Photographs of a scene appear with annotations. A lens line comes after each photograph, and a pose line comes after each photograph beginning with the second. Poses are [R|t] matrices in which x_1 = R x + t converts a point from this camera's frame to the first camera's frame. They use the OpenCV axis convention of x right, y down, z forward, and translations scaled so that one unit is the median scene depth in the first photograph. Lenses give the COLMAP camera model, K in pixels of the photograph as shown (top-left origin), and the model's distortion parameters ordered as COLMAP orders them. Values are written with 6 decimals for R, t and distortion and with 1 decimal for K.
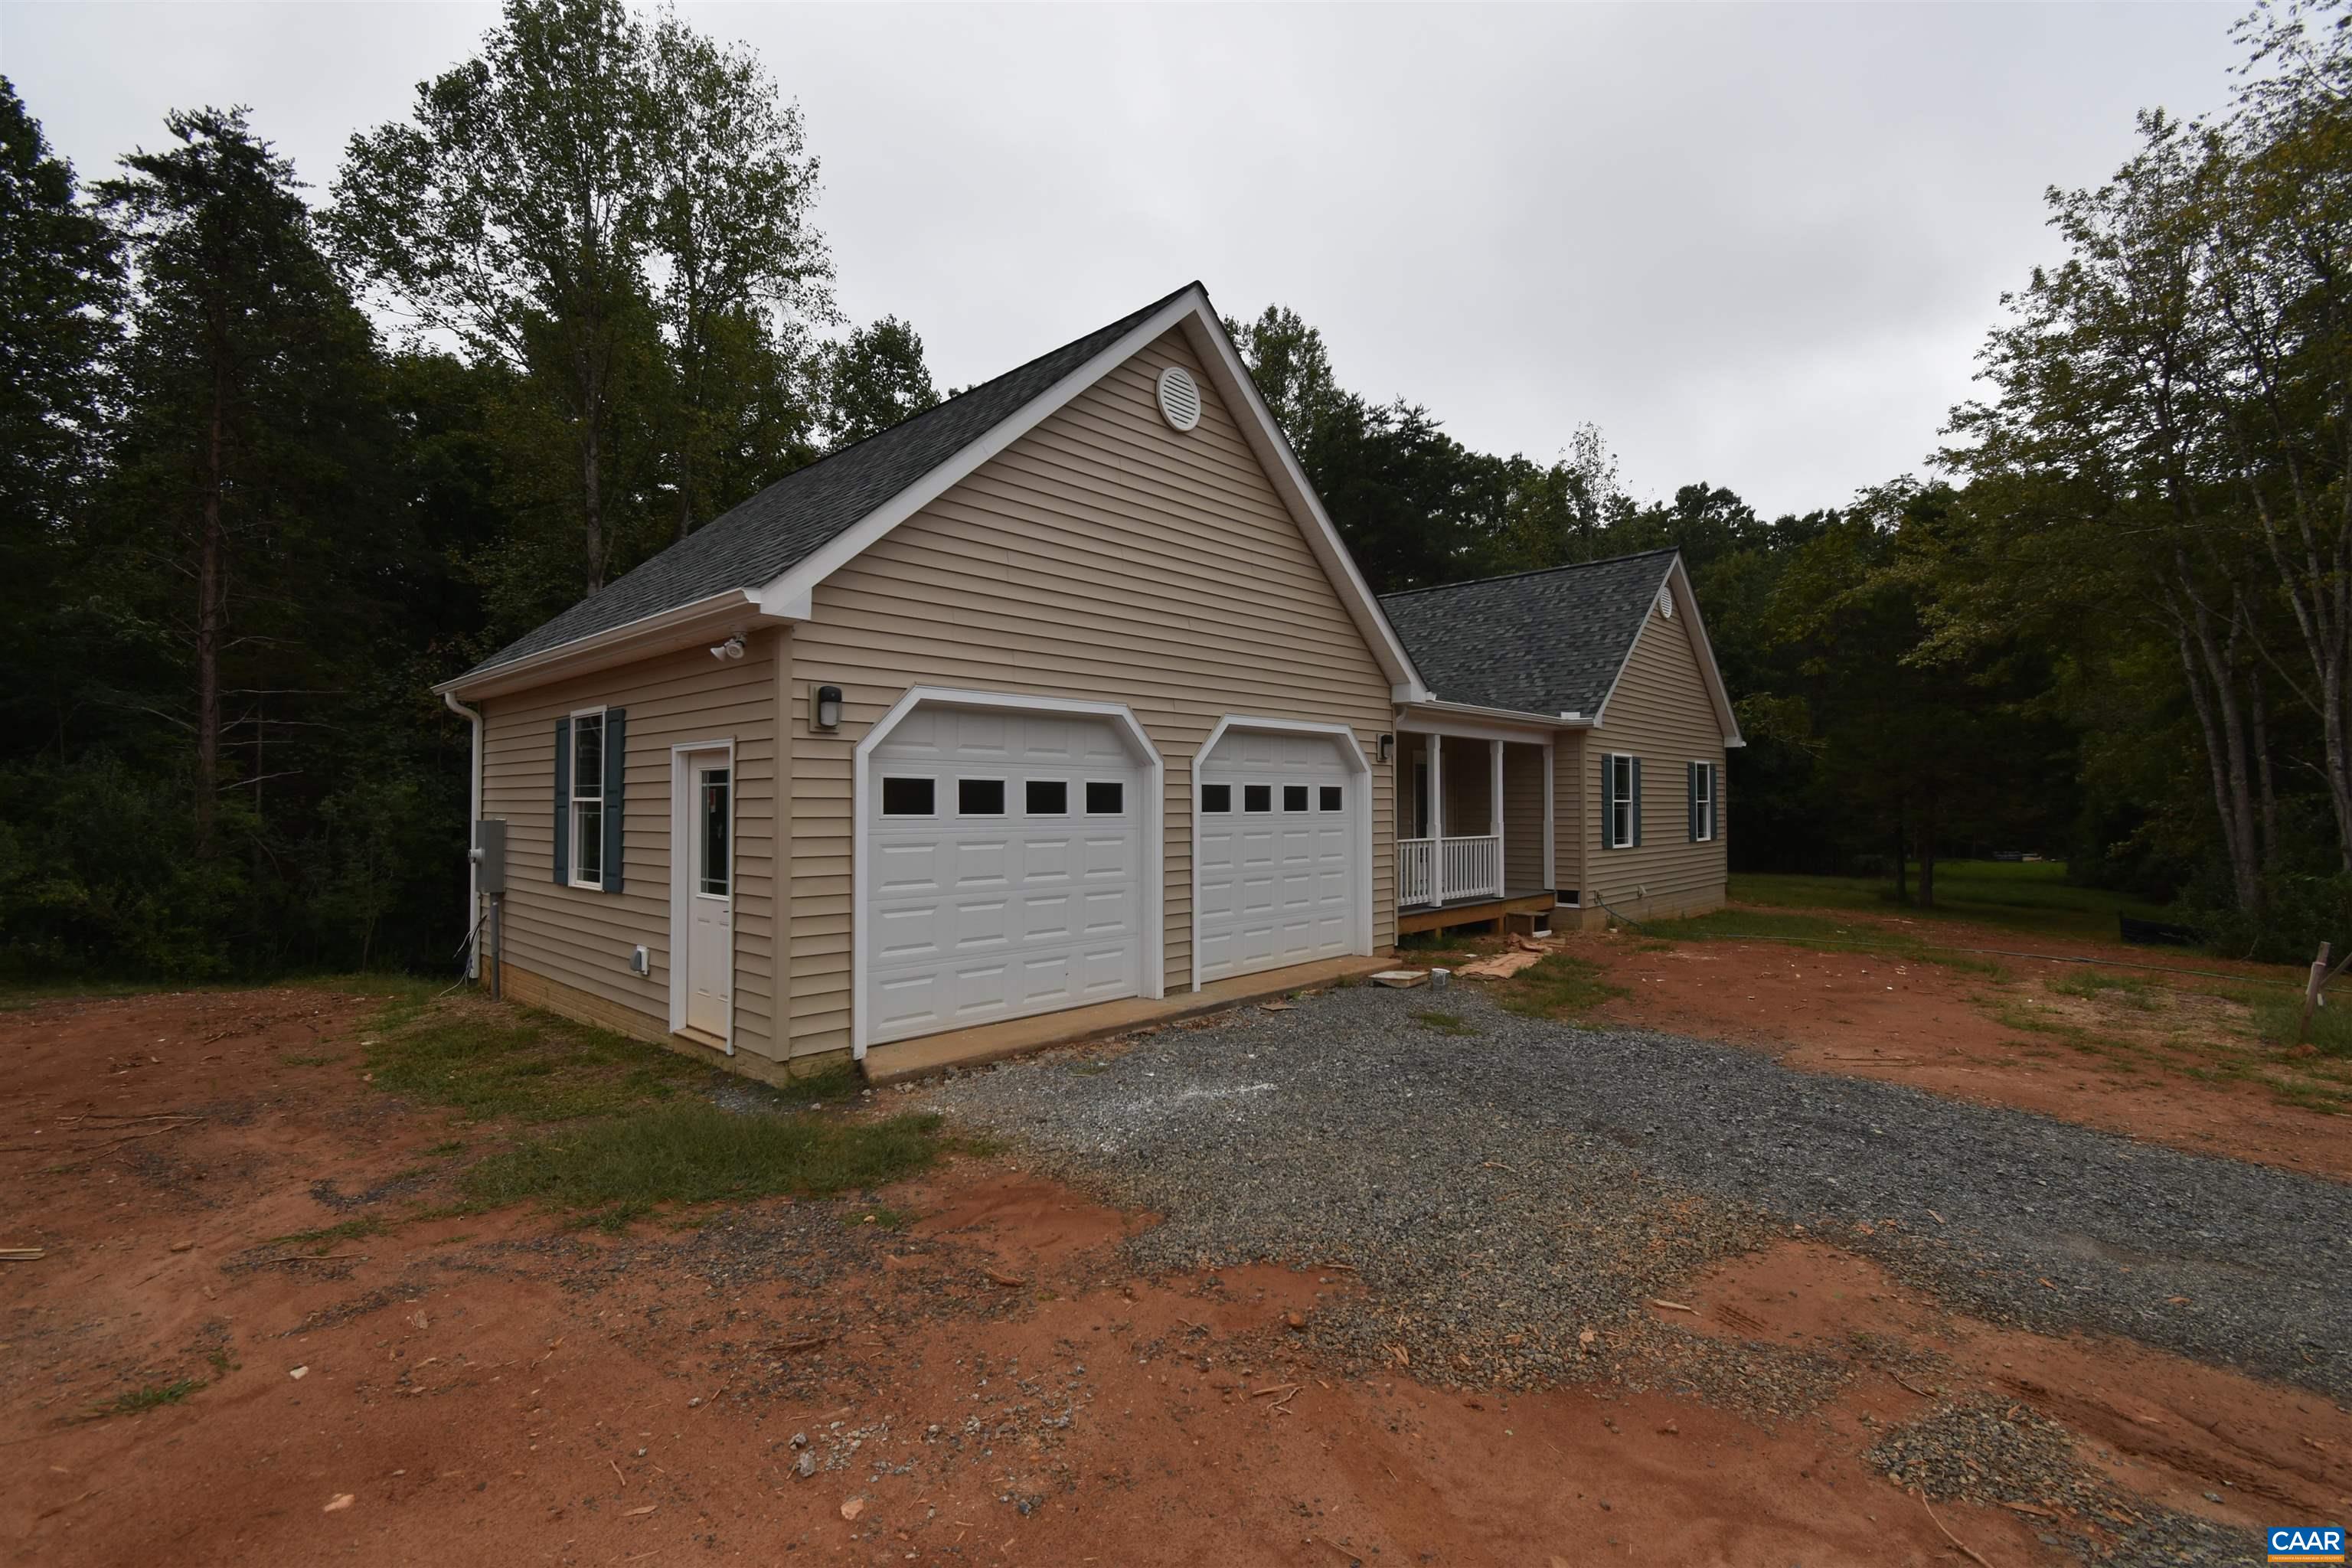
lens RADIAL K [[1027.0, 0, 1176.0], [0, 1027.0, 784.0], [0, 0, 1]] dist [0.009667, -0.004304]
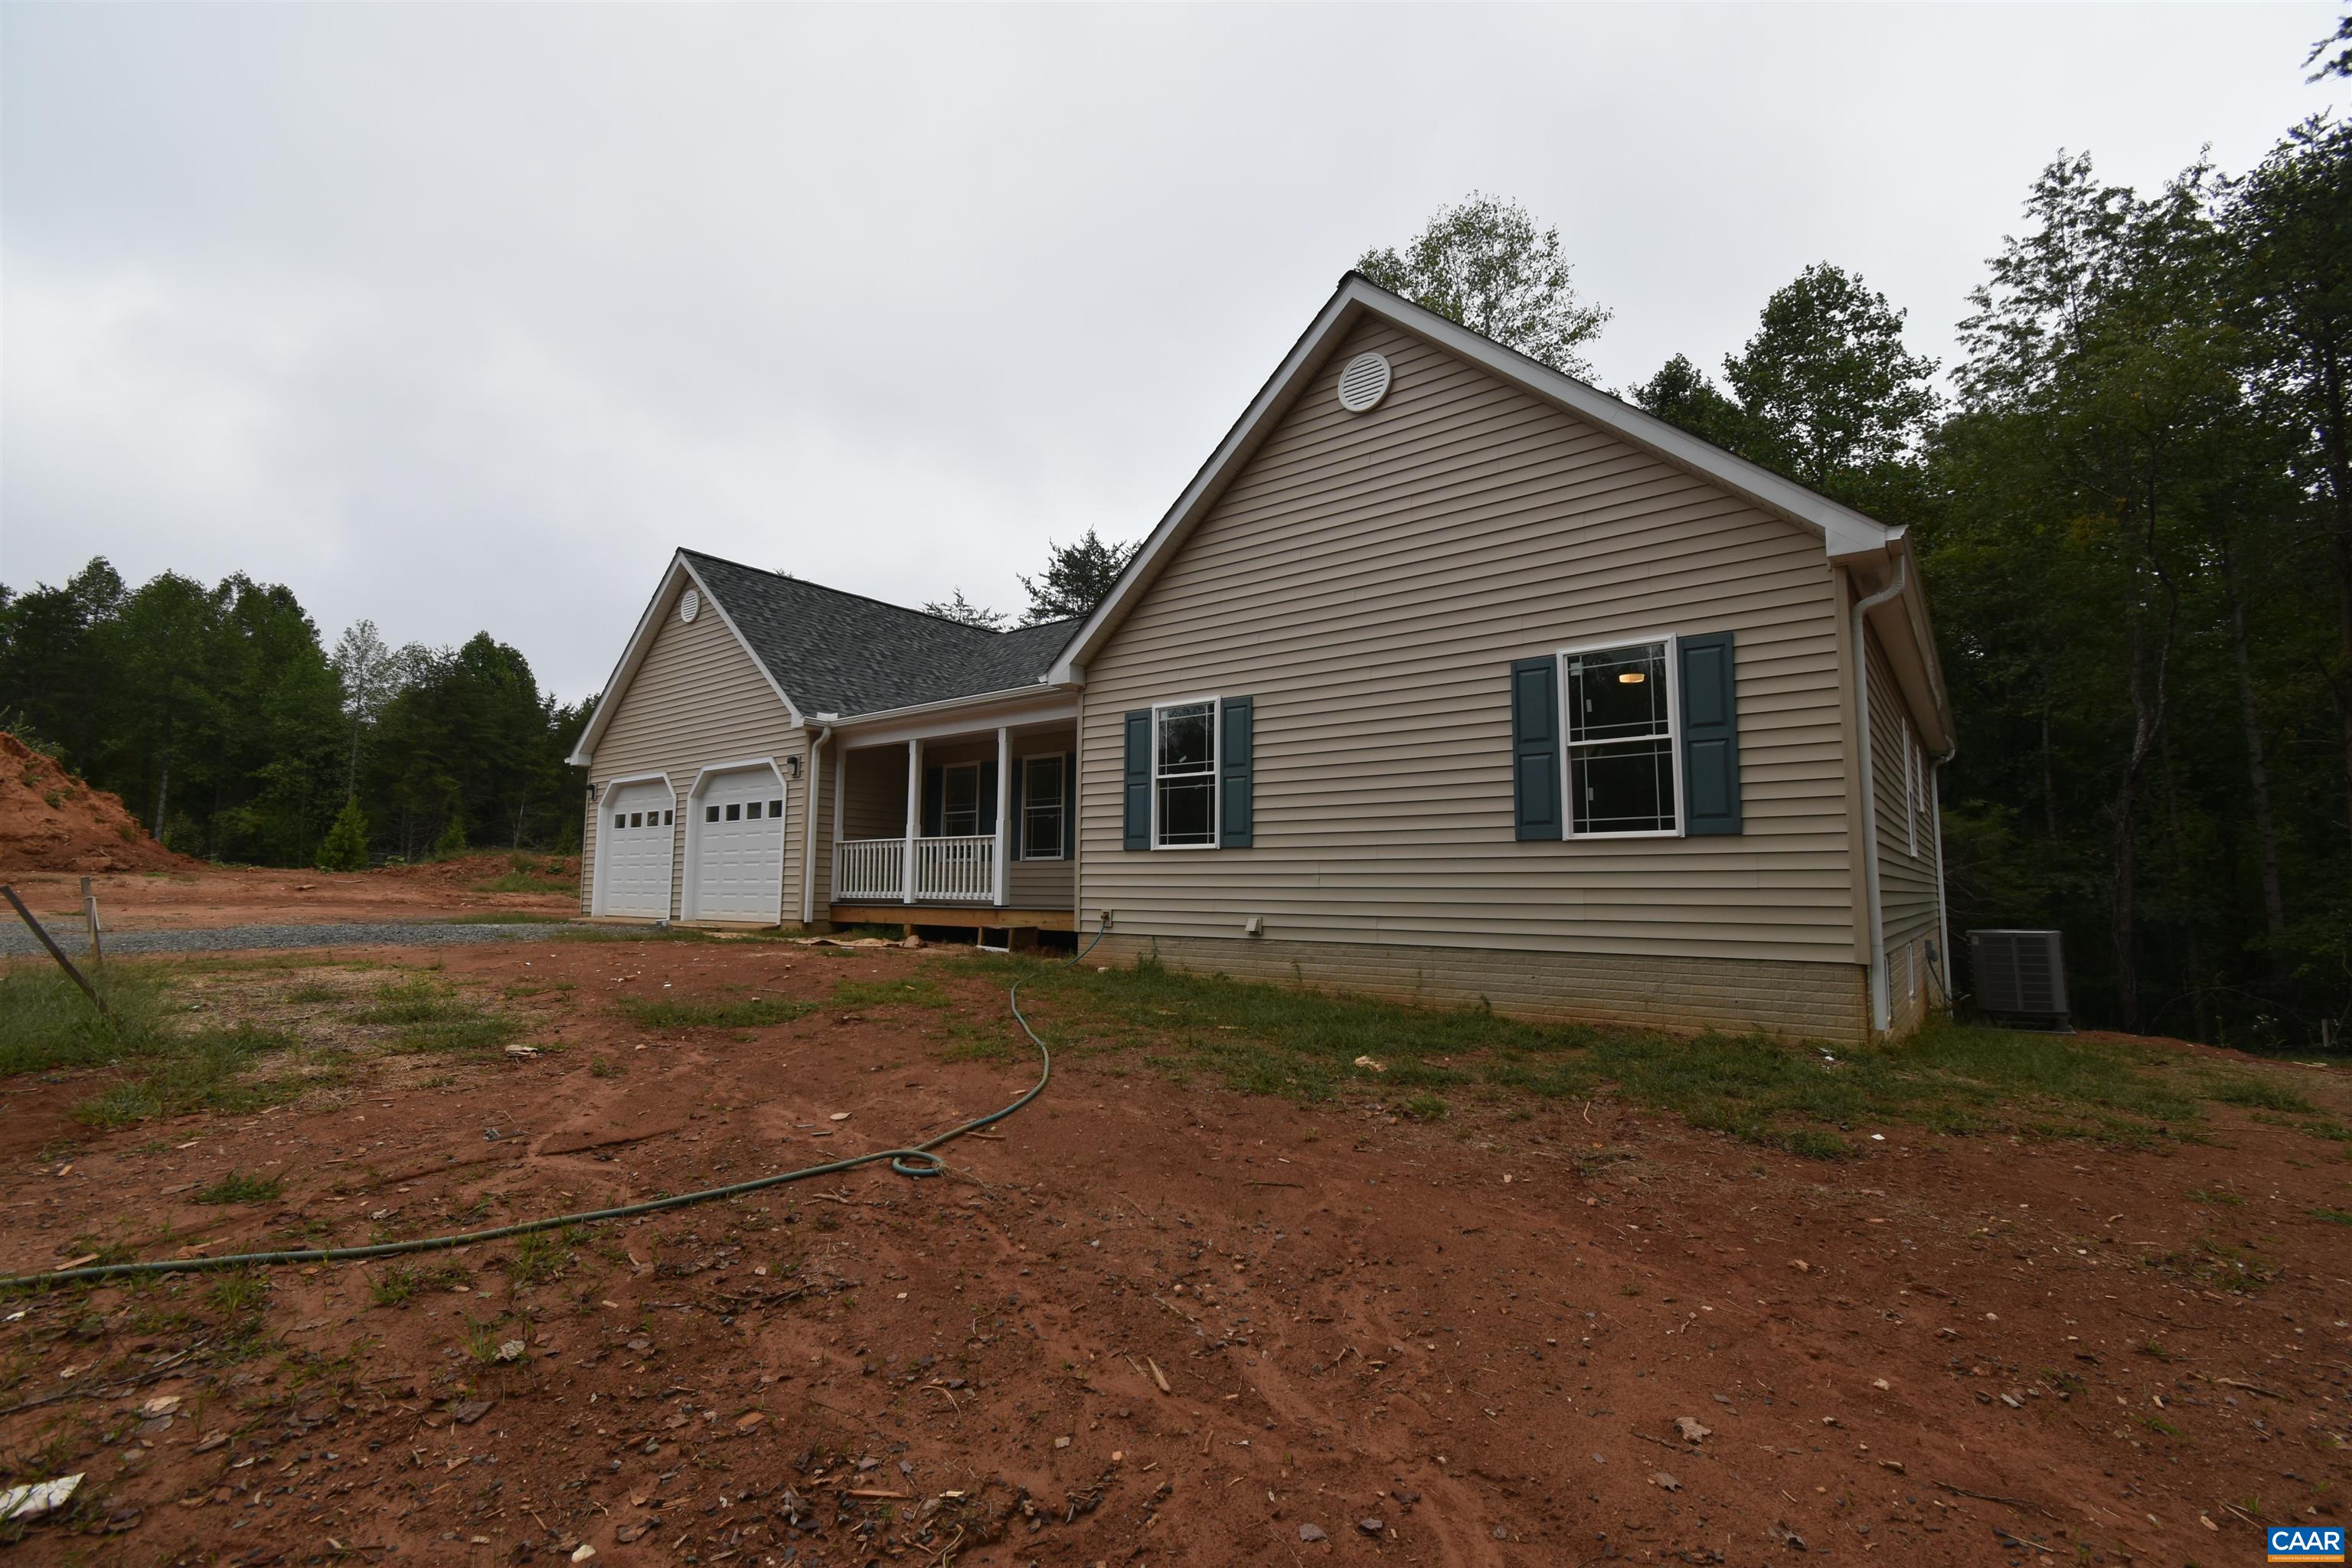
lens RADIAL K [[1026.1, 0, 1172.2], [0, 1026.1, 778.9], [0, 0, 1]] dist [0.010455, -0.004498]
pose [[0.085630, -0.104797, -0.990800, 1.666799], [0.013691, 0.994483, -0.104003, 0.132818], [0.996233, -0.004659, 0.086592, 1.480077]]
